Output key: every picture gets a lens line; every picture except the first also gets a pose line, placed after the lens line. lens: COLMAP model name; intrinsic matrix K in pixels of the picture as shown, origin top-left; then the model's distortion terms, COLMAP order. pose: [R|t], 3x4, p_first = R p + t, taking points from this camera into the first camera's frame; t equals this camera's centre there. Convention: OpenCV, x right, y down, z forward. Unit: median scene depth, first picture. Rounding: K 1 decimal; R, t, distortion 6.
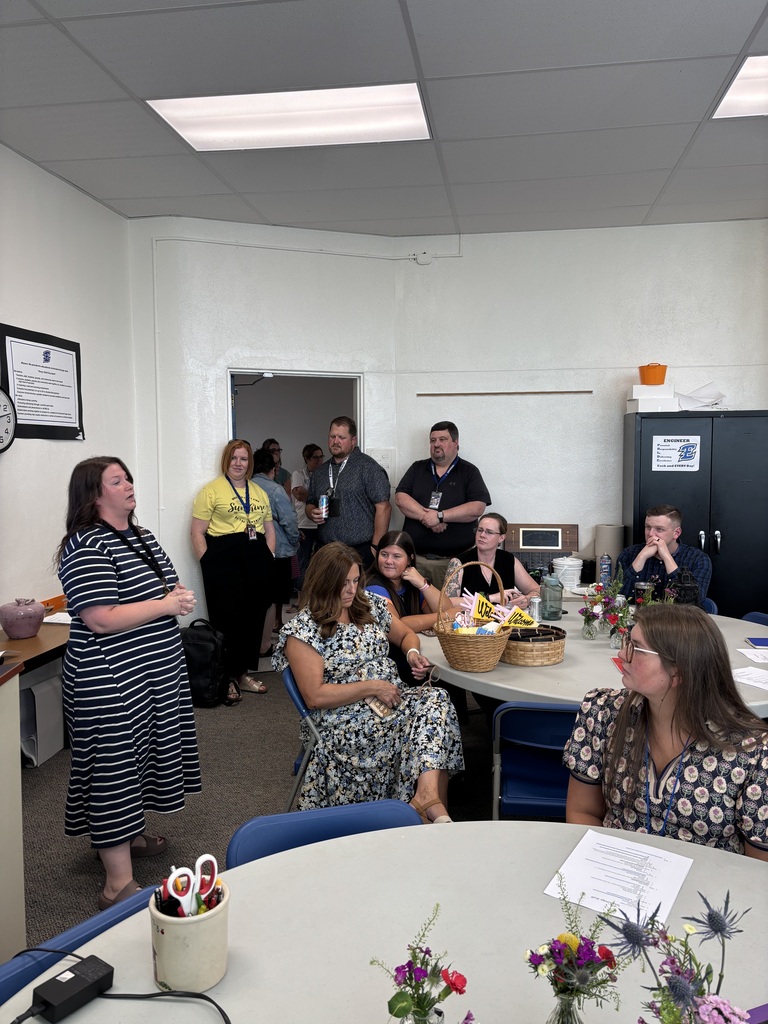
lens RADIAL K [[772.2, 0, 388.9], [0, 772.2, 514.6], [0, 0, 1]] dist [0.042577, -0.001024]
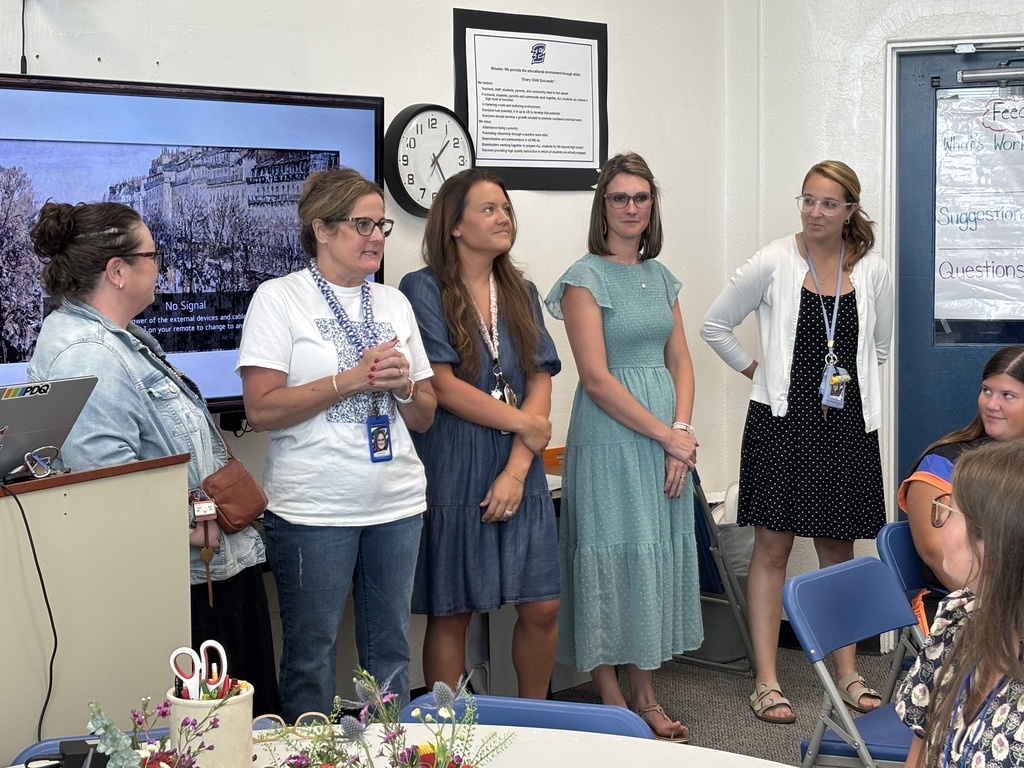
lens RADIAL K [[1795.3, 0, 525.7], [0, 1795.3, 404.8], [0, 0, 1]] dist [0.087136, 0.000000]
pose [[0.805172, 0.043210, -0.591465, 0.397632], [-0.031396, 0.999049, 0.030246, 0.029124], [0.592209, -0.005784, 0.805763, -0.141695]]
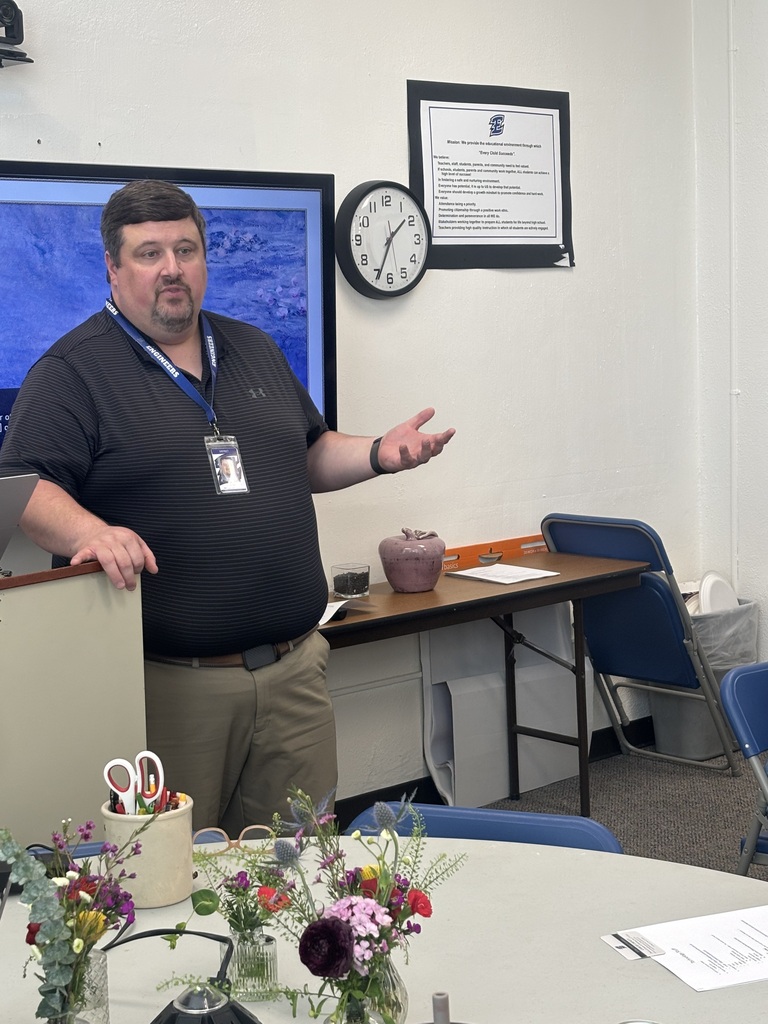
lens RADIAL K [[1821.7, 0, 397.8], [0, 1821.7, 522.3], [0, 0, 1]] dist [0.043185, 0.000000]
pose [[0.772343, 0.041656, -0.633839, 0.379580], [-0.014654, 0.998750, 0.047782, 0.028932], [0.635037, -0.027616, 0.771988, -0.106040]]
